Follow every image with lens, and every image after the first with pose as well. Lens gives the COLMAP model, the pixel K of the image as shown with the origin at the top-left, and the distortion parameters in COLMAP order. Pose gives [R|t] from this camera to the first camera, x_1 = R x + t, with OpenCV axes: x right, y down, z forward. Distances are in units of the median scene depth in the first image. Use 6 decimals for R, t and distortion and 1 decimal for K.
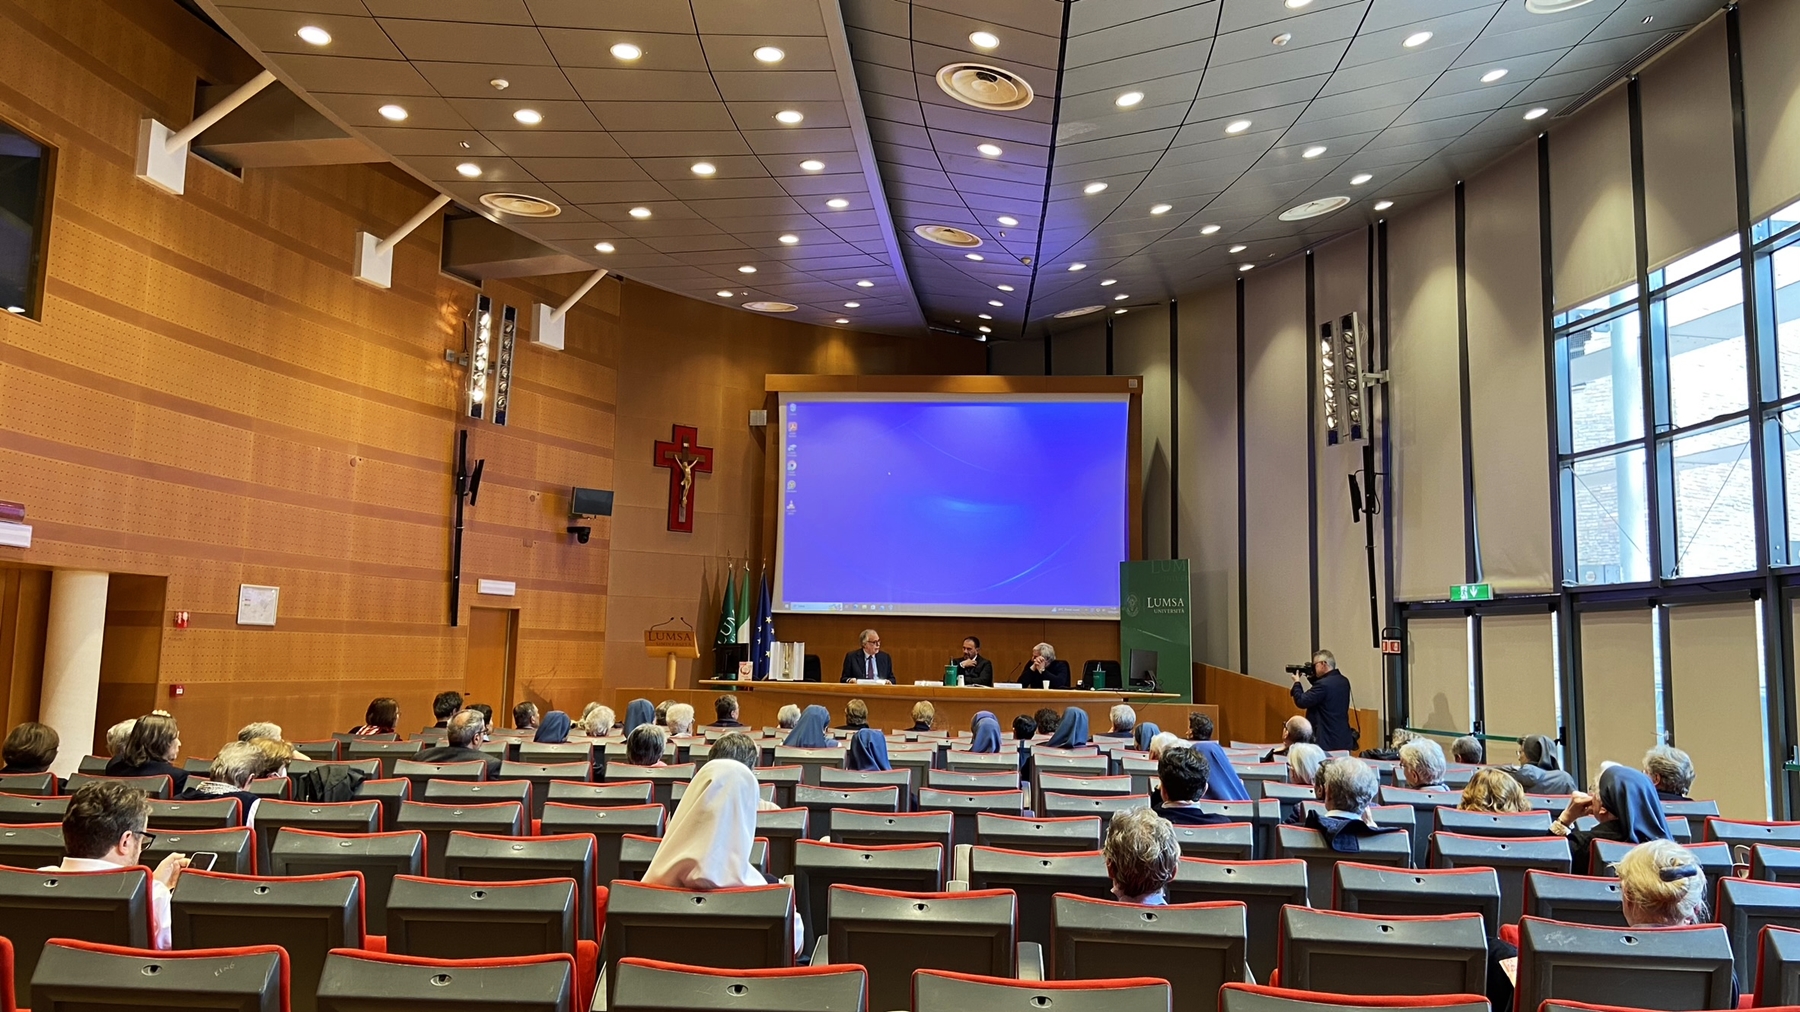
lens RADIAL K [[1349.8, 0, 900.0], [0, 1349.8, 506.0], [0, 0, 1]] dist [0.071928, 0.000380]
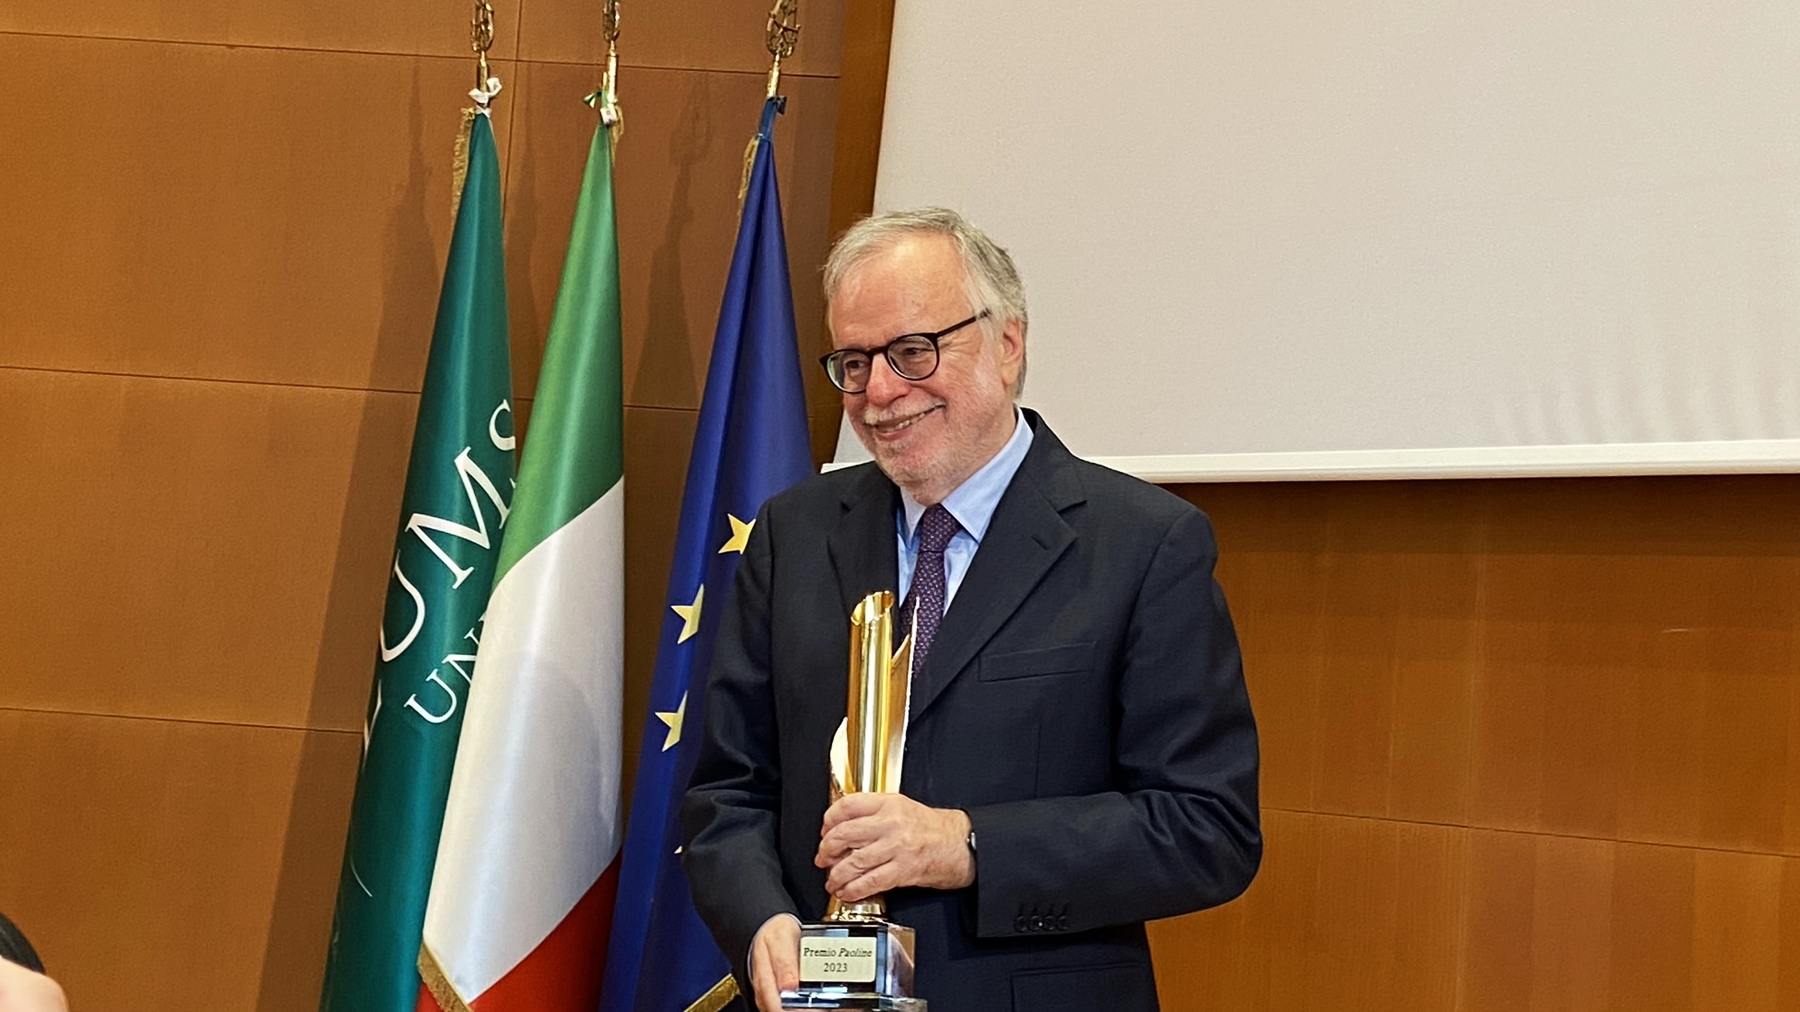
lens RADIAL K [[2809.2, 0, 898.2], [0, 2809.2, 541.7], [0, 0, 1]] dist [0.070693, 0.009121]
pose [[0.764199, -0.011224, -0.644883, 0.072264], [0.018029, 0.999830, 0.003963, 0.095935], [0.644729, -0.014655, 0.764271, 0.952073]]
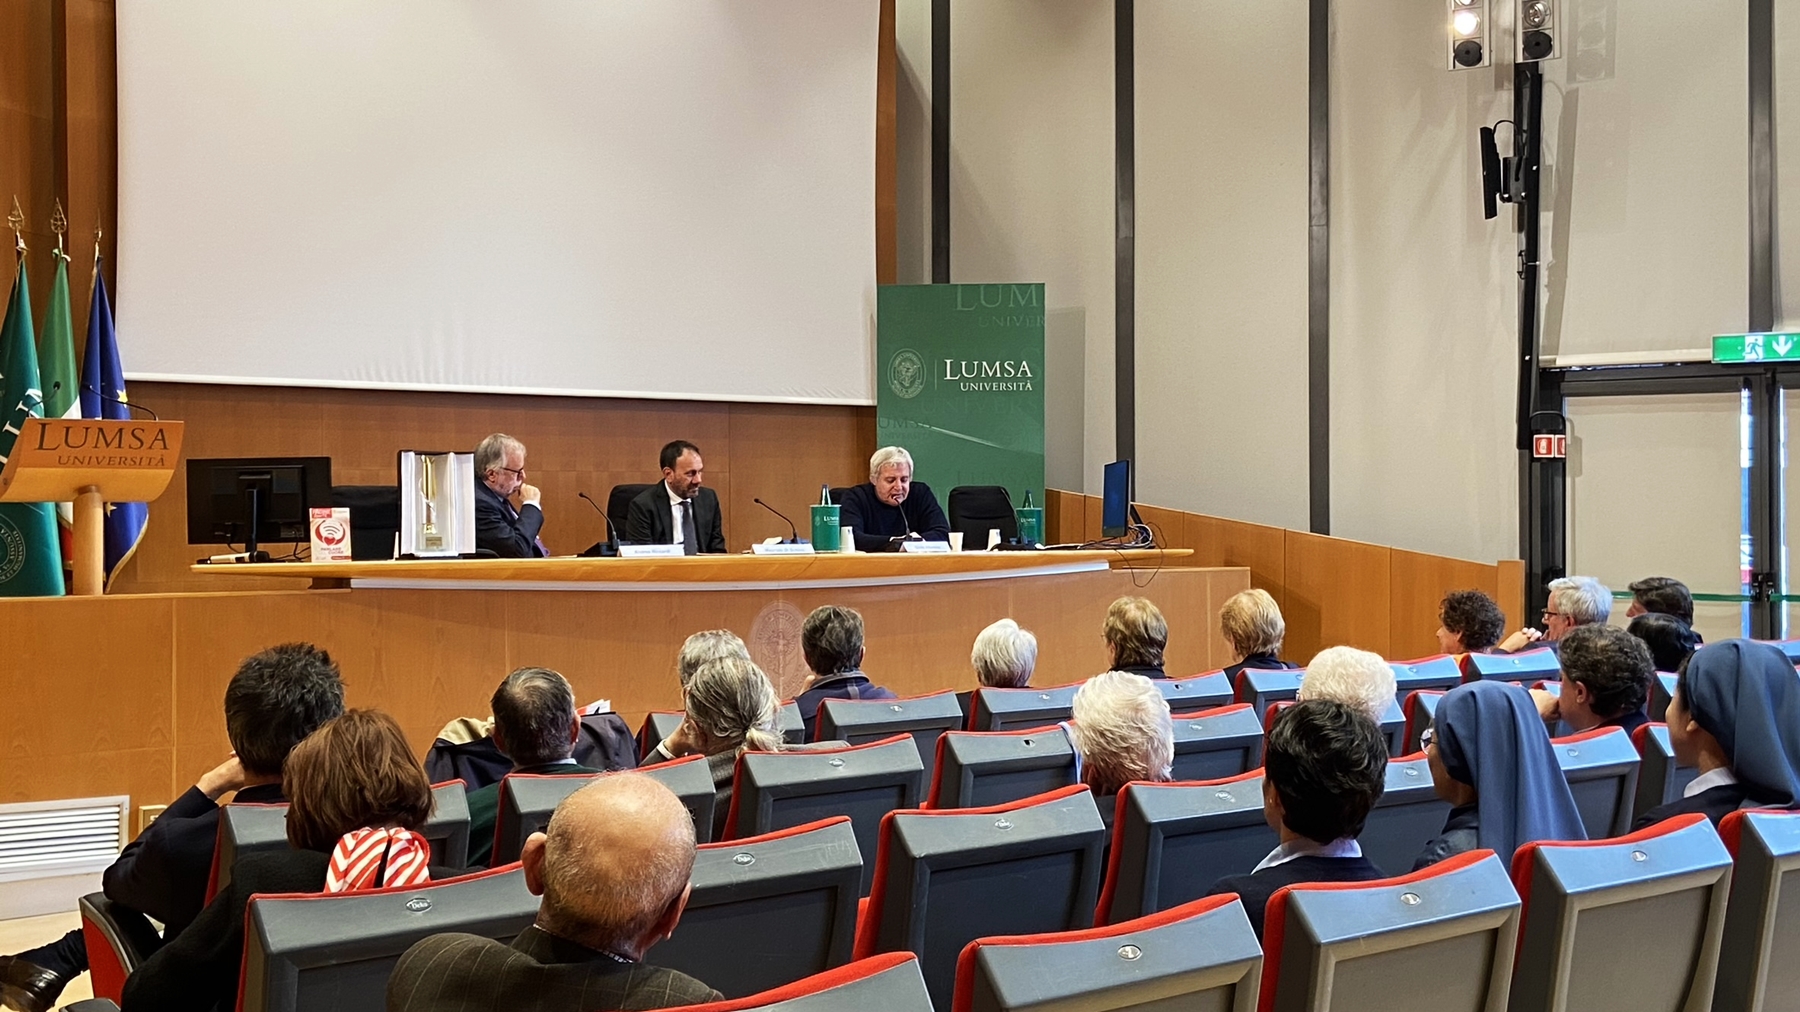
lens RADIAL K [[2062.4, 0, 900.0], [0, 2062.4, 506.0], [0, 0, 1]] dist [0.081063, 0.002013]
pose [[0.752983, -0.024213, 0.657594, -0.359175], [-0.053156, 0.993819, 0.097458, 0.053534], [-0.655890, -0.108339, 0.747042, 0.495542]]
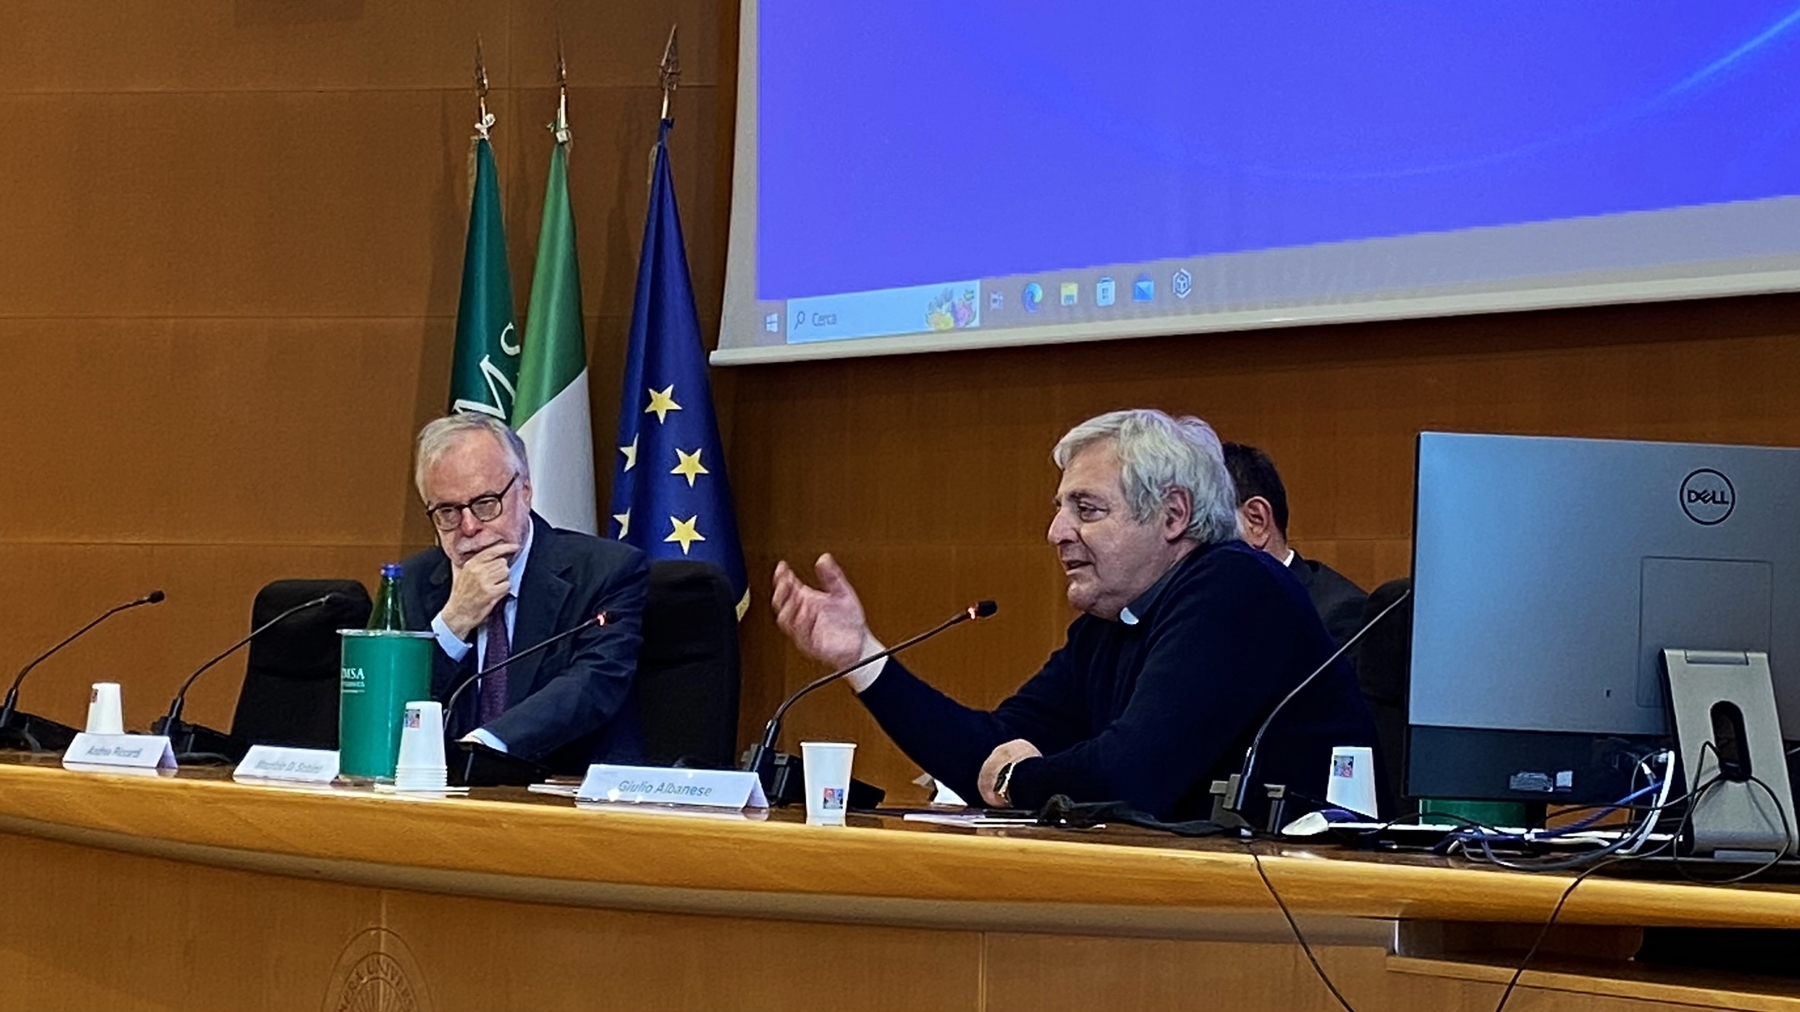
lens RADIAL K [[3965.2, 0, 900.0], [0, 3965.2, 506.0], [0, 0, 1]] dist [0.045817, 0.781931]
pose [[0.701143, -0.034975, -0.712163, 0.343487], [0.083429, 0.995960, 0.033226, 0.095082], [0.708123, -0.082711, 0.701228, 0.748671]]
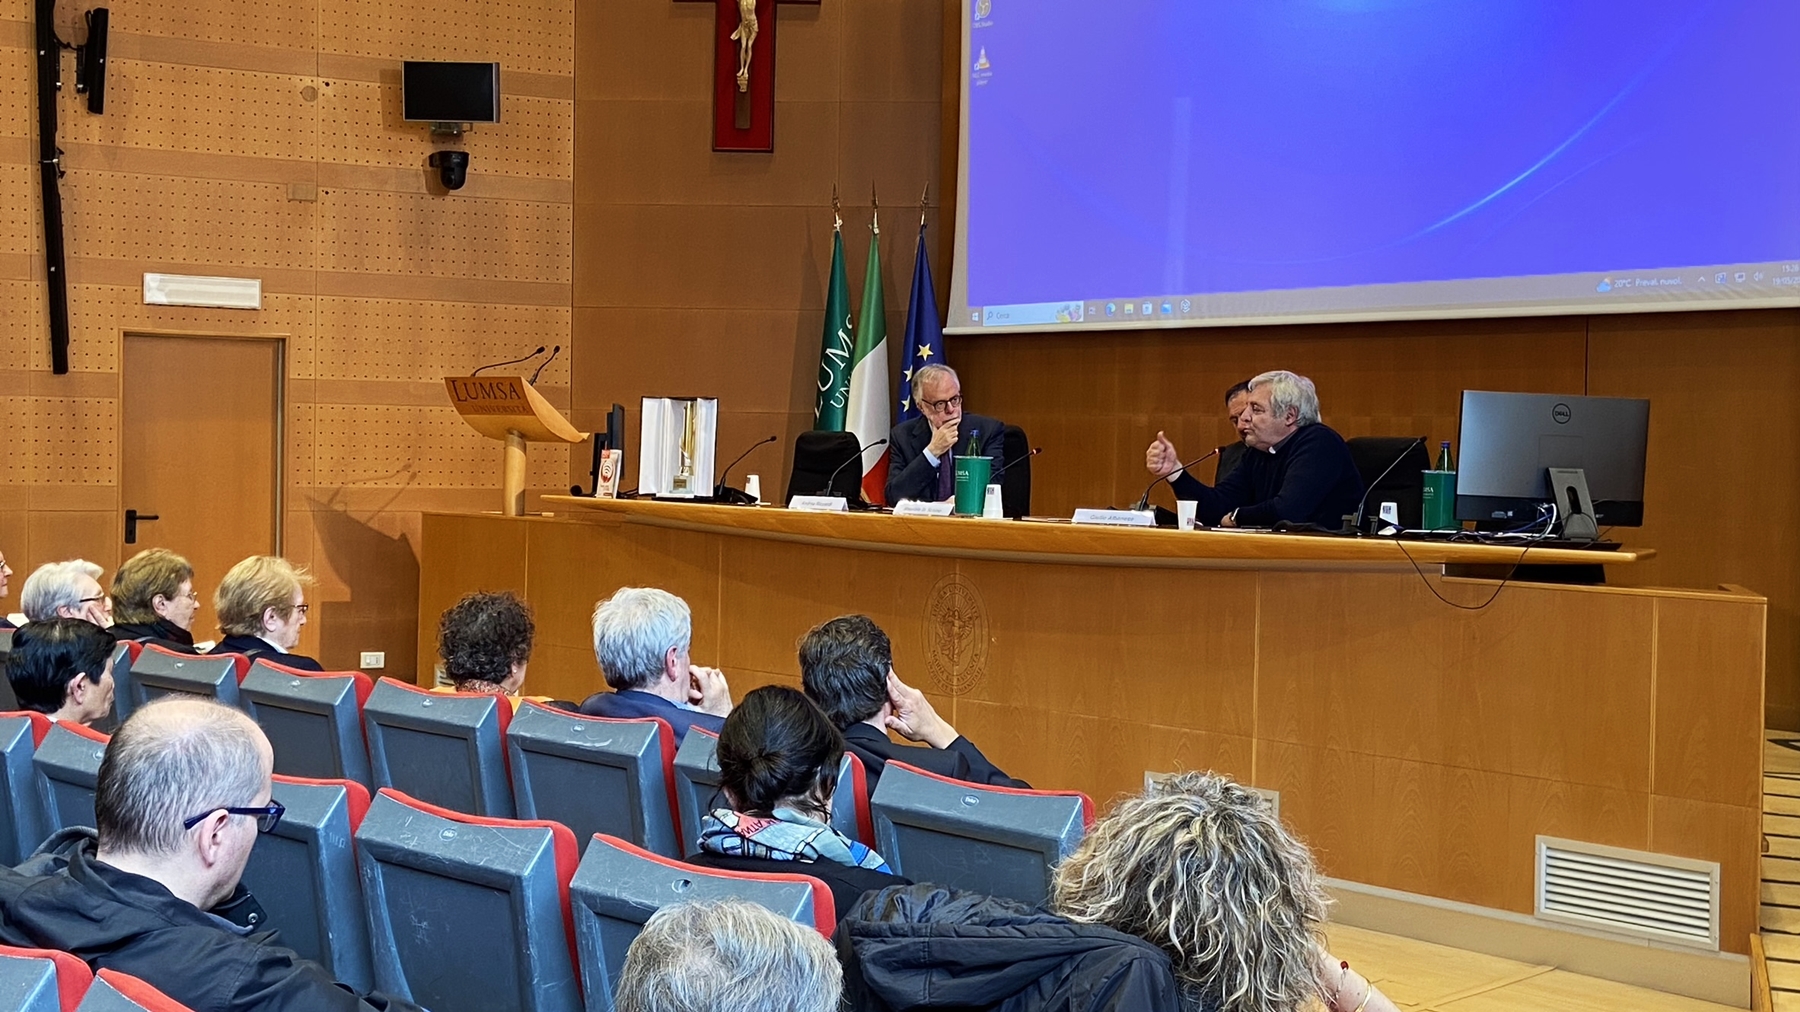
lens RADIAL K [[2175.7, 0, 900.0], [0, 2175.7, 506.0], [0, 0, 1]] dist [0.091313, -0.001841]
pose [[0.768973, 0.009781, -0.639206, 0.361615], [0.071613, 0.992271, 0.101336, 0.072700], [0.635257, -0.123700, 0.762330, 0.564124]]
